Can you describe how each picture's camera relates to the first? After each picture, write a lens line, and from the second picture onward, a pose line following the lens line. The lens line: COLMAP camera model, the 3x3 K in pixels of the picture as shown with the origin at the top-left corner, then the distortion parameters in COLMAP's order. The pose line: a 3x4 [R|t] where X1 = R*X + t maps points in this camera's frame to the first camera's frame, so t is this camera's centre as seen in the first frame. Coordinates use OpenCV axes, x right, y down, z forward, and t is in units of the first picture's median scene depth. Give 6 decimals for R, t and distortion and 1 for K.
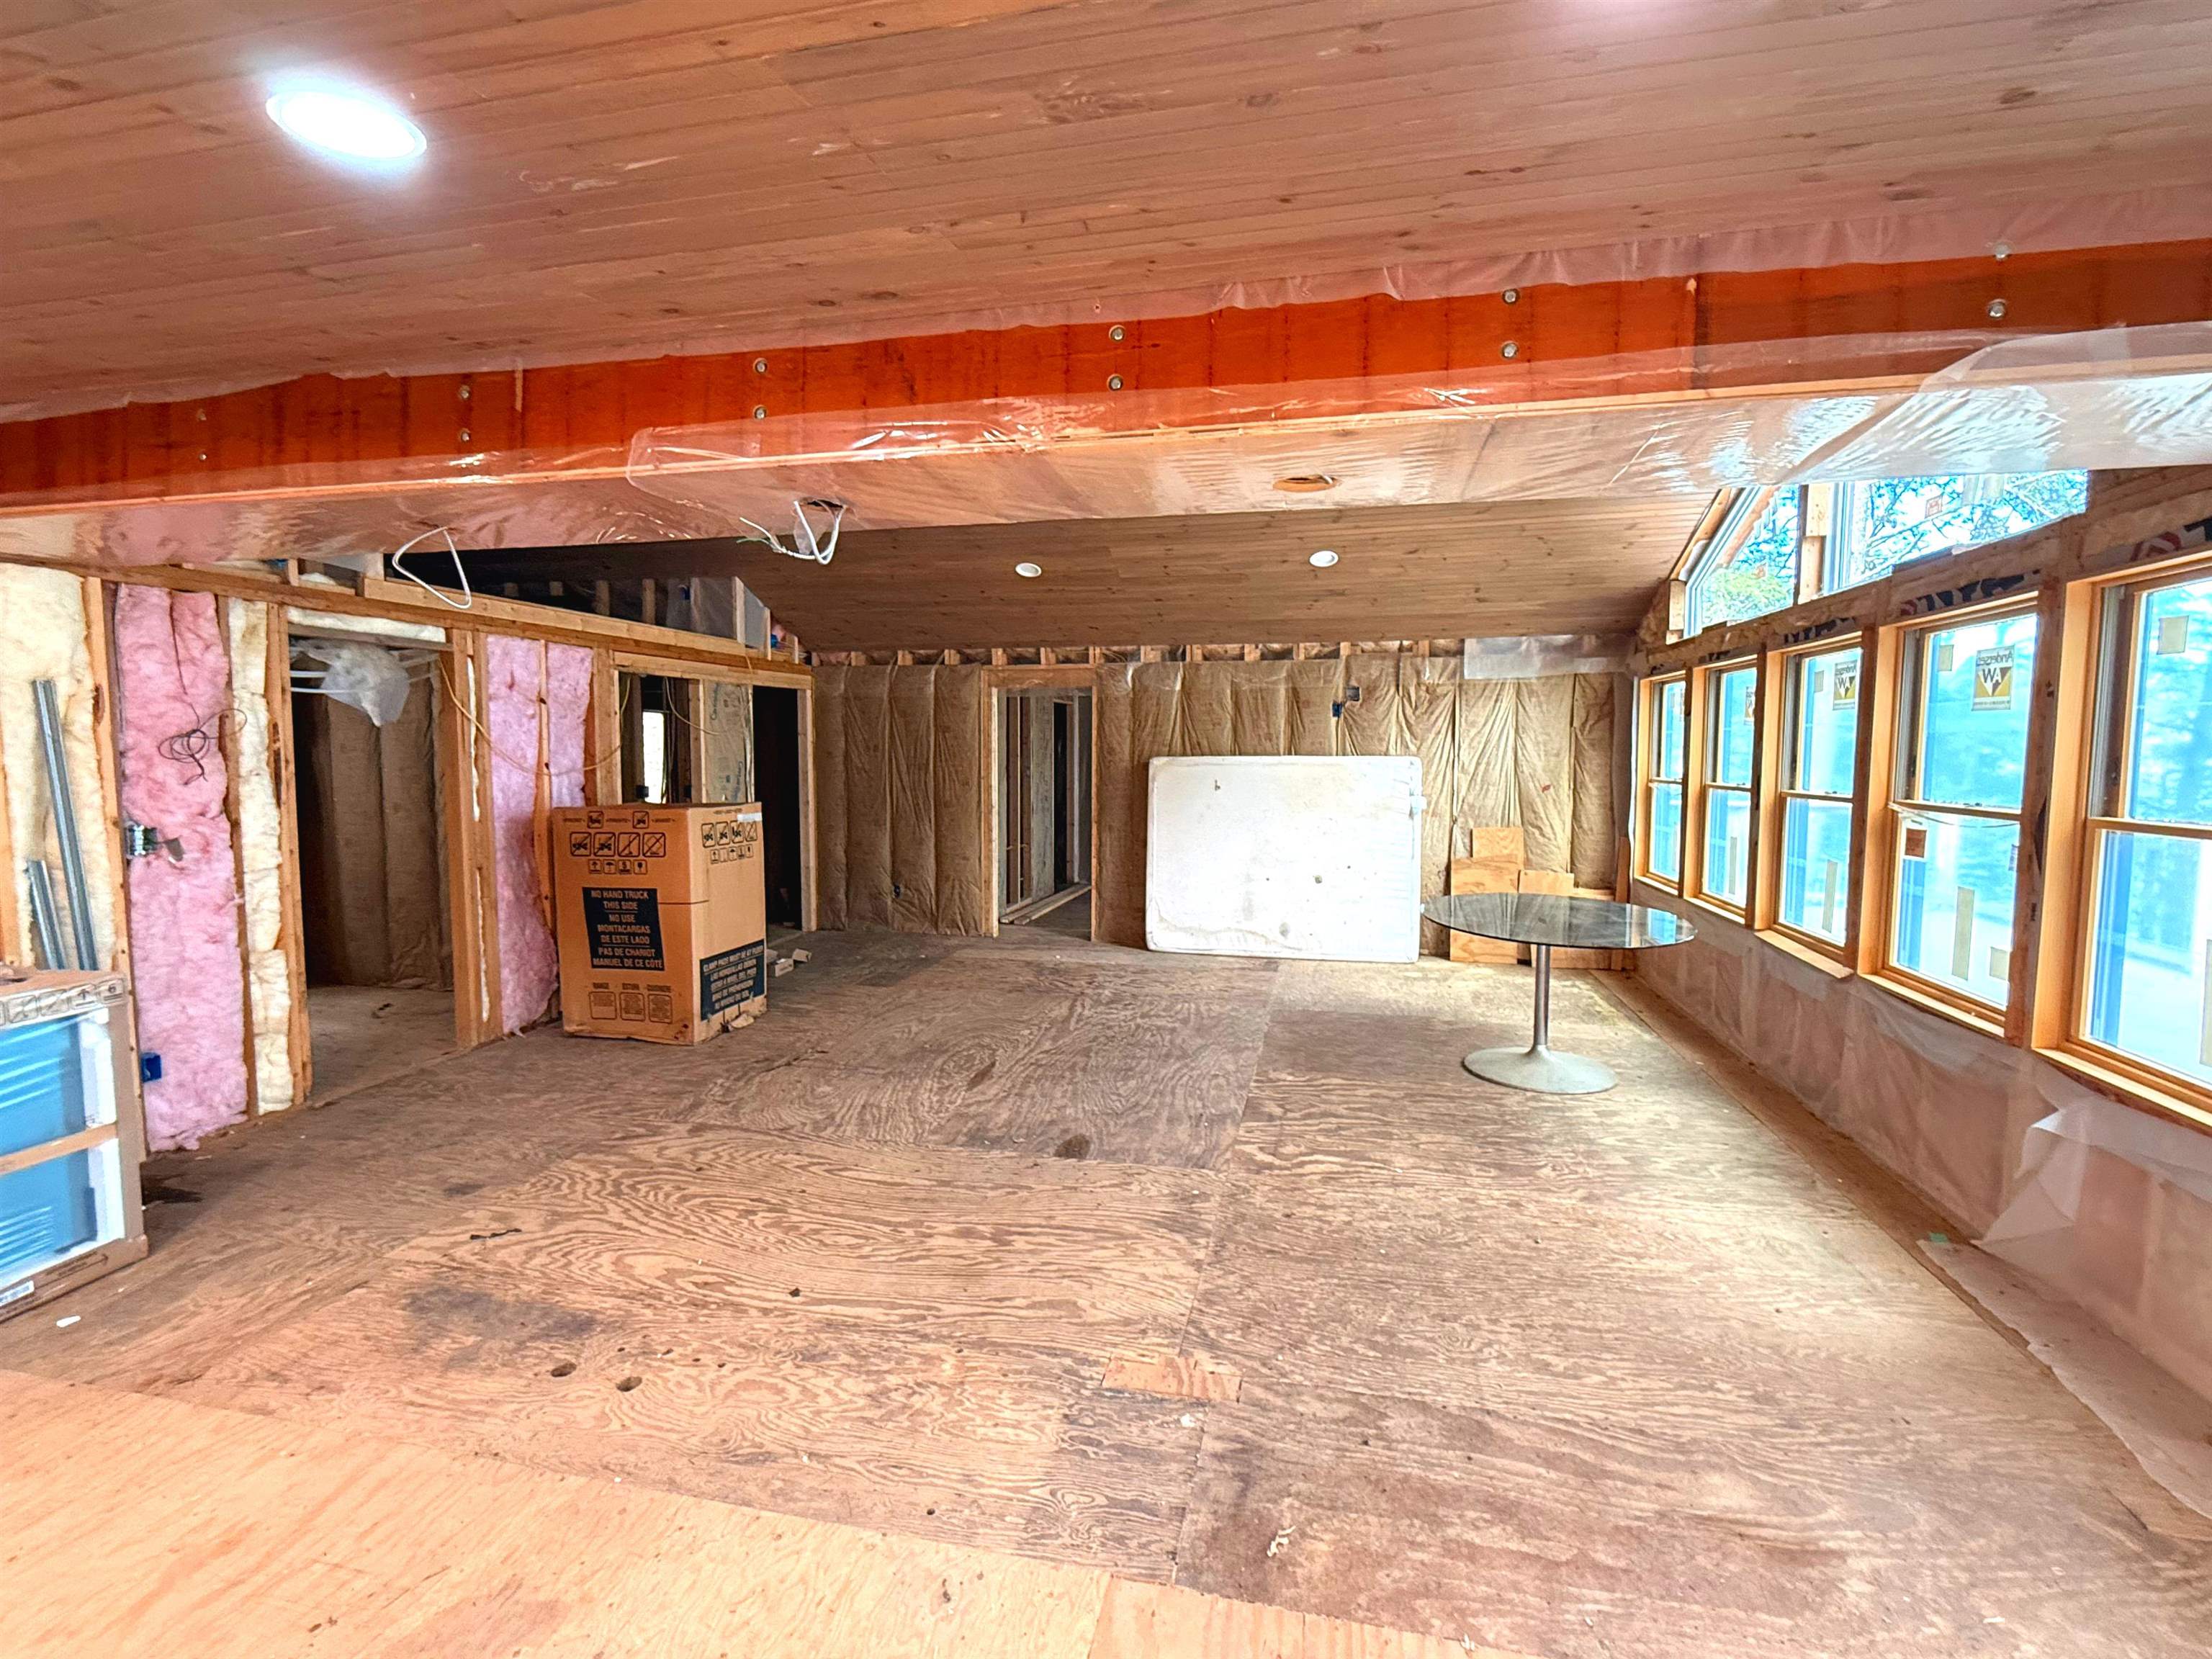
lens RADIAL K [[1025.8, 0, 1109.8], [0, 1025.8, 828.6], [0, 0, 1]] dist [-0.001920, 0.000078]
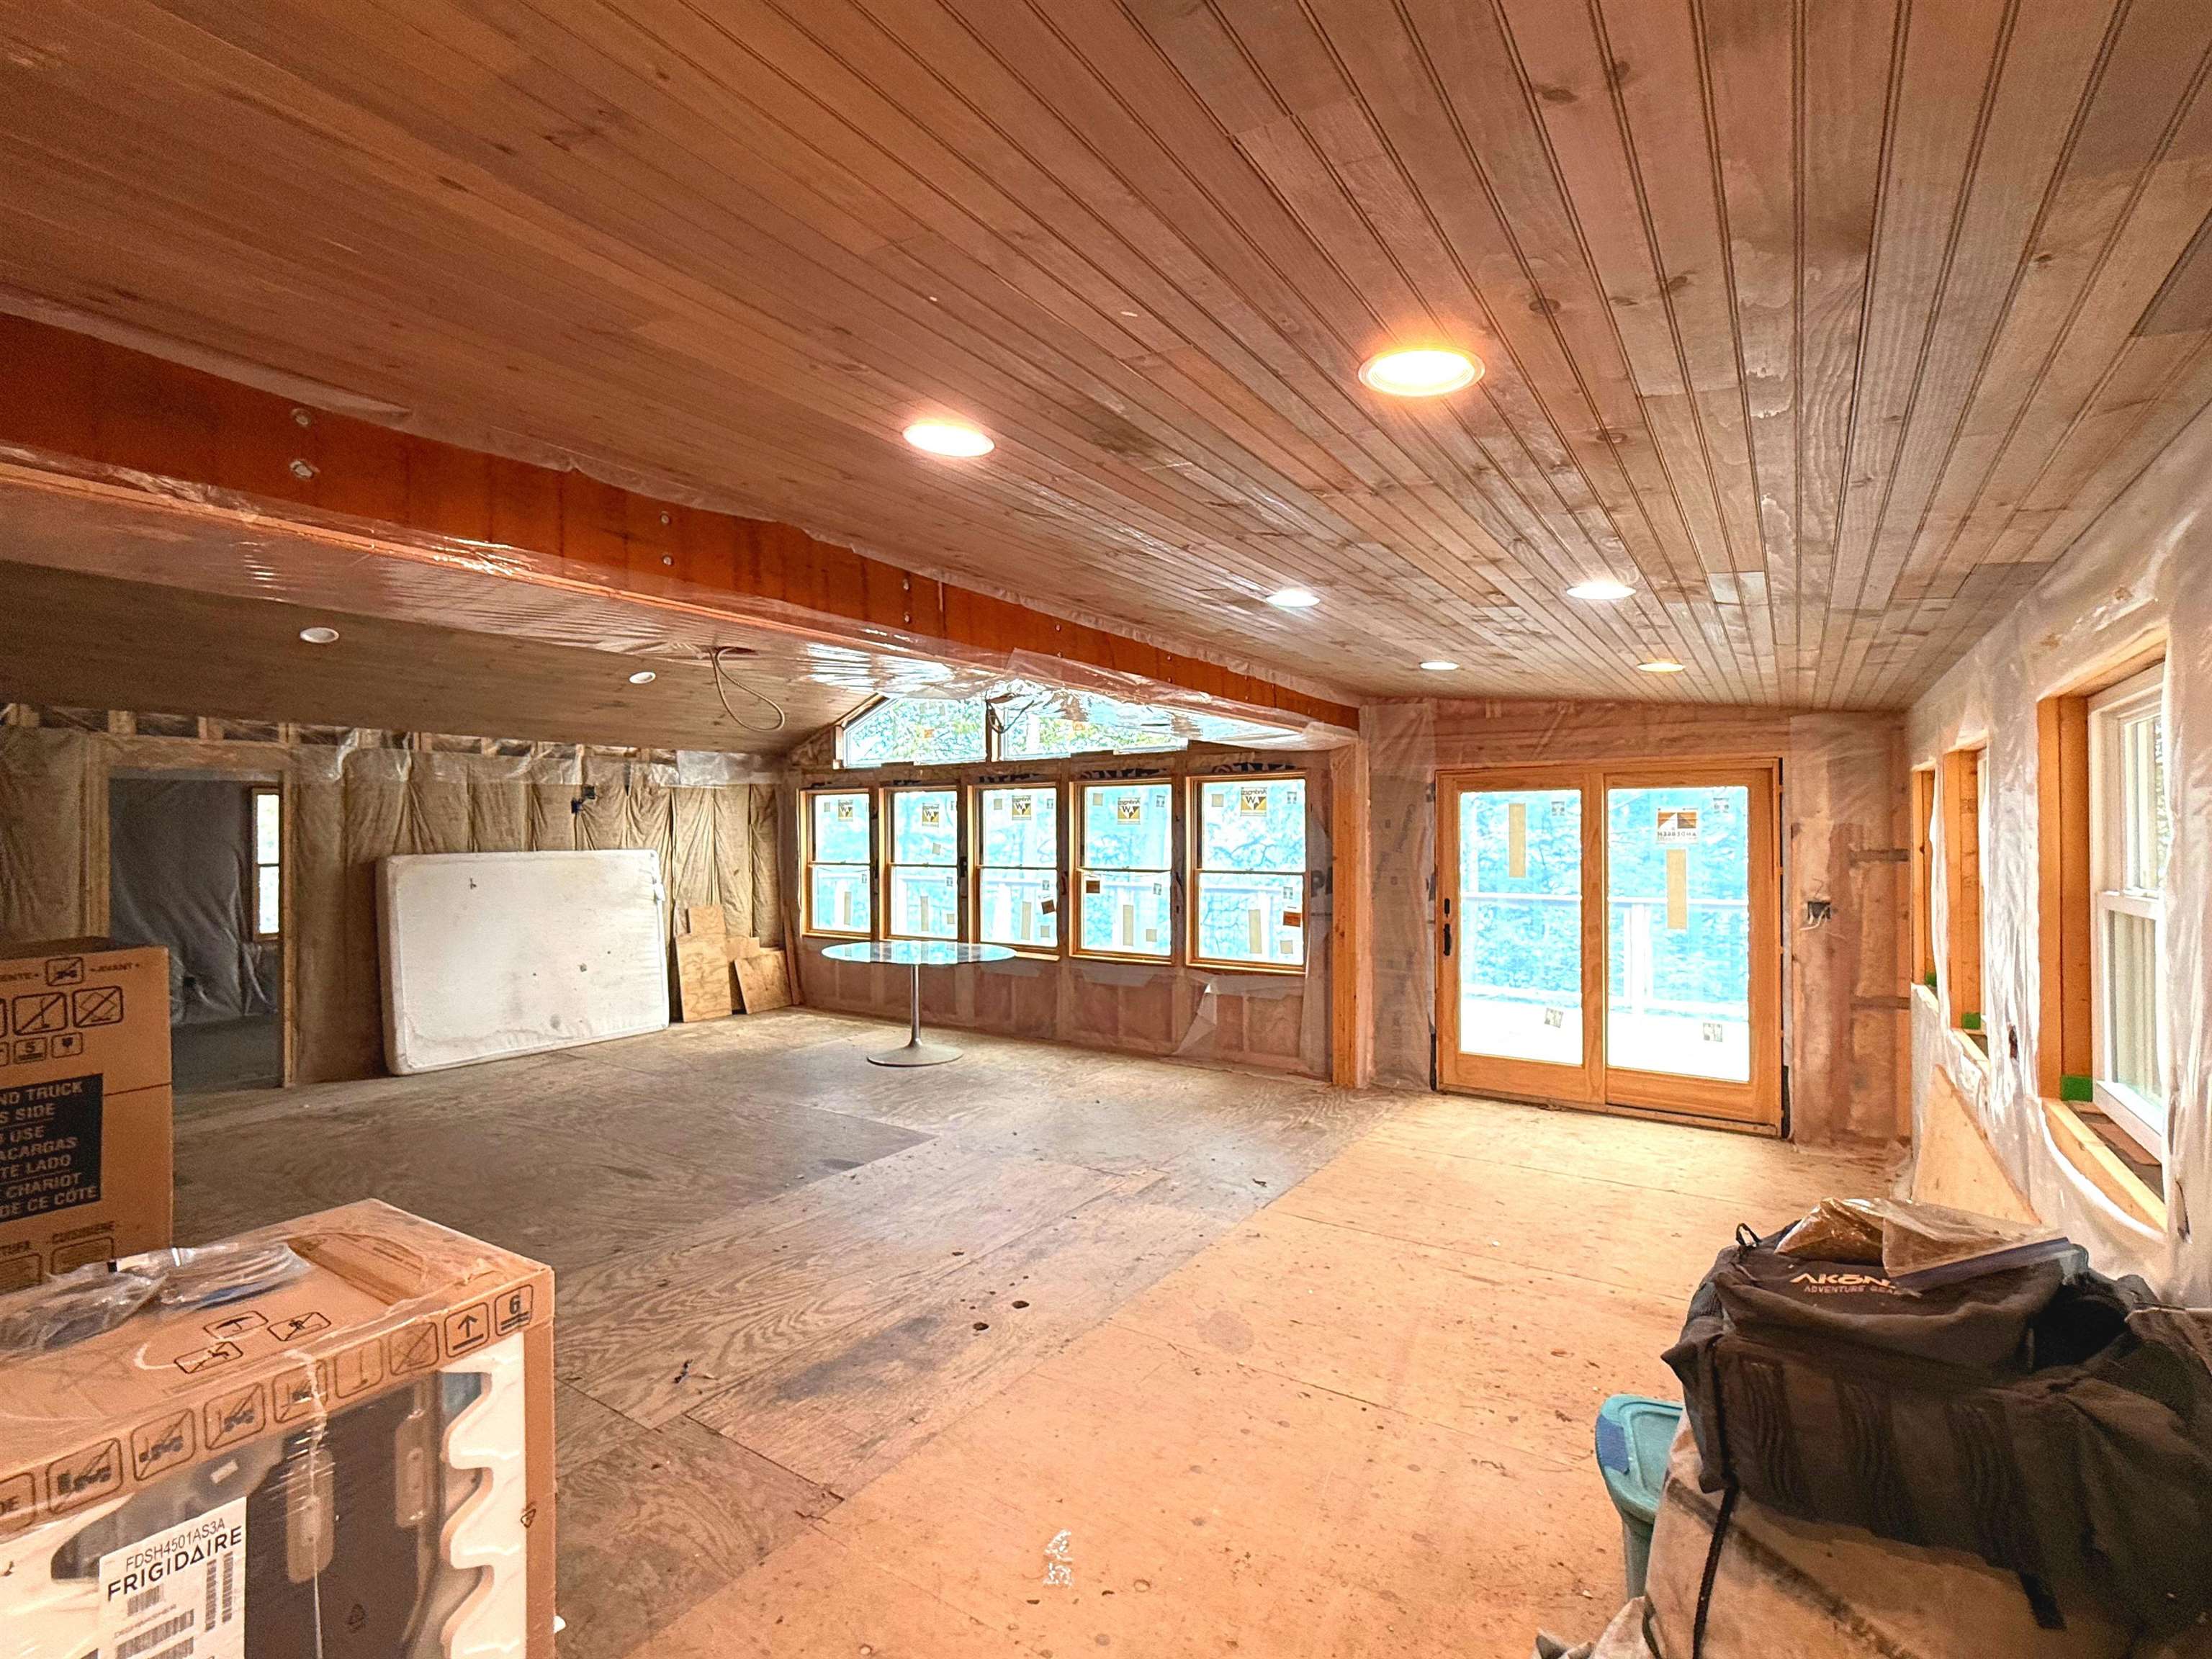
lens RADIAL K [[1025.8, 0, 1116.0], [0, 1025.8, 824.0], [0, 0, 1]] dist [-0.001920, 0.000078]
pose [[0.355751, 0.003784, 0.934573, -0.810720], [0.076273, 0.996538, -0.033069, -0.028834], [-0.931463, 0.083047, 0.354231, 0.148461]]
